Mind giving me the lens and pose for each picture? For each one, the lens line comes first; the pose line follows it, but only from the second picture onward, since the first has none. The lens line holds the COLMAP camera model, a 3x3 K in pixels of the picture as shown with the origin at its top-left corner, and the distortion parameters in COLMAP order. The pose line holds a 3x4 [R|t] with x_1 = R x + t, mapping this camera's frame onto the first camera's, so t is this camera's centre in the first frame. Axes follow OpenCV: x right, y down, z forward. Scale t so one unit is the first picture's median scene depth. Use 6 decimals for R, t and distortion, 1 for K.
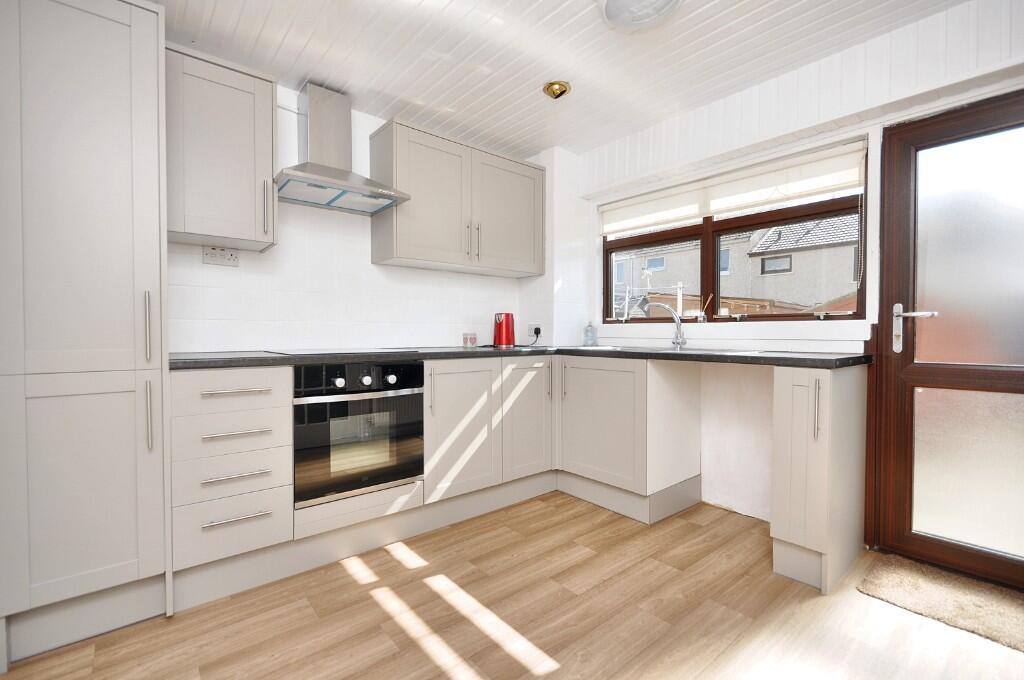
lens RADIAL K [[447.4, 0, 506.0], [0, 447.4, 337.5], [0, 0, 1]] dist [-0.003722, -0.000165]
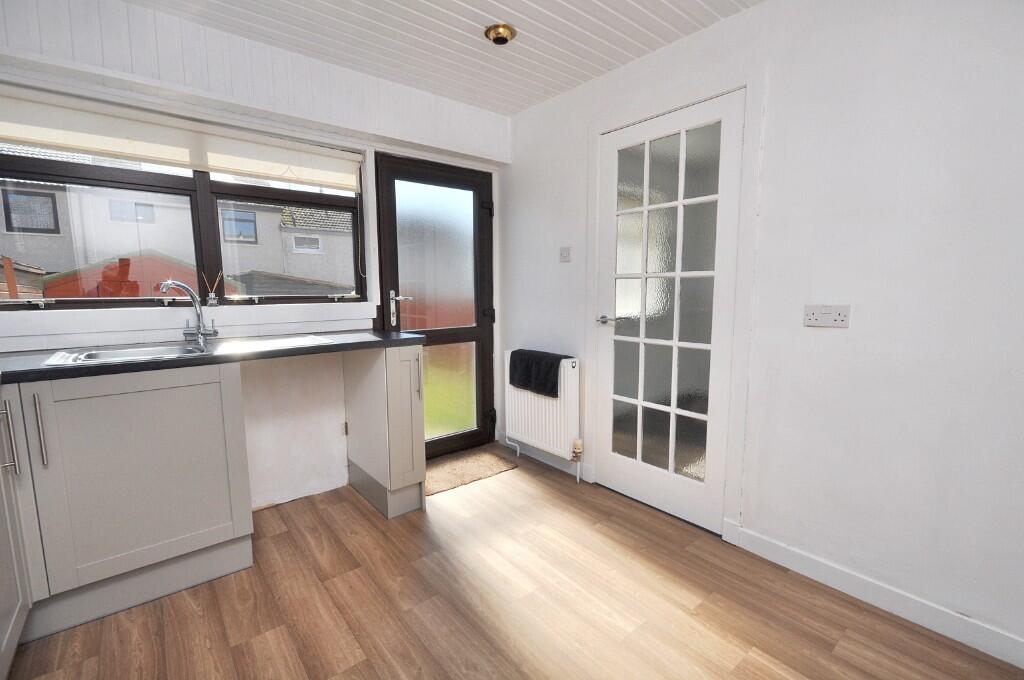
lens RADIAL K [[447.4, 0, 508.2], [0, 447.4, 342.2], [0, 0, 1]] dist [-0.003722, -0.000165]
pose [[0.009115, -0.119254, 0.992822, -0.479553], [0.021251, 0.992662, 0.119040, -0.070761], [-0.999733, 0.020013, 0.011583, 0.605793]]
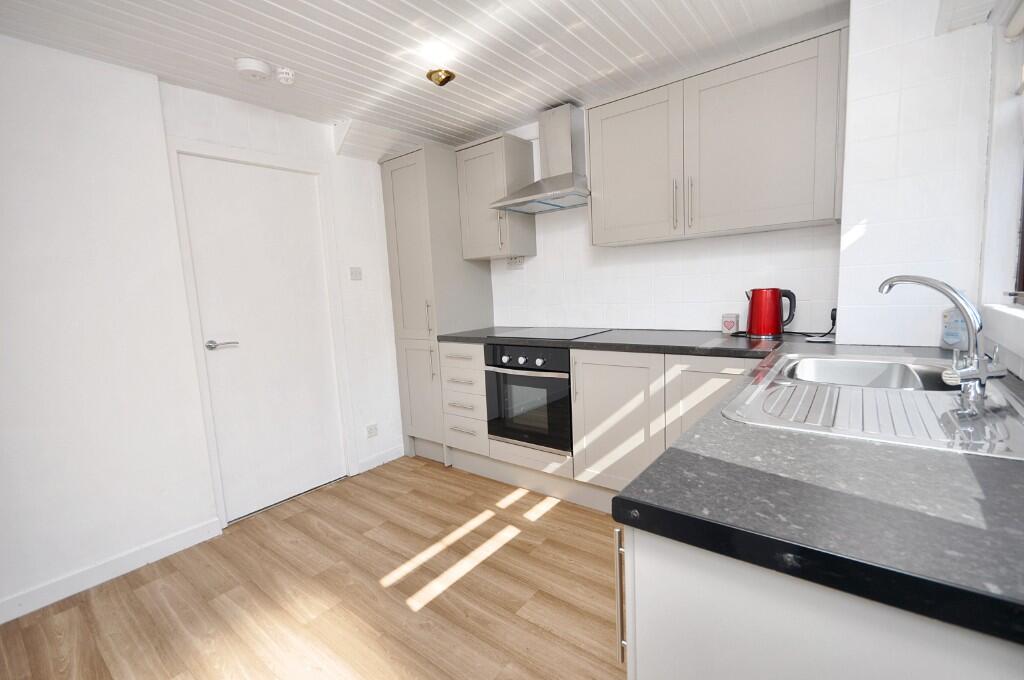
lens RADIAL K [[447.4, 0, 514.4], [0, 447.4, 341.4], [0, 0, 1]] dist [-0.003722, -0.000165]
pose [[0.215931, 0.107468, -0.970476, 0.870915], [0.040512, 0.992082, 0.118875, -0.103698], [0.975568, -0.064984, 0.209868, 0.699294]]
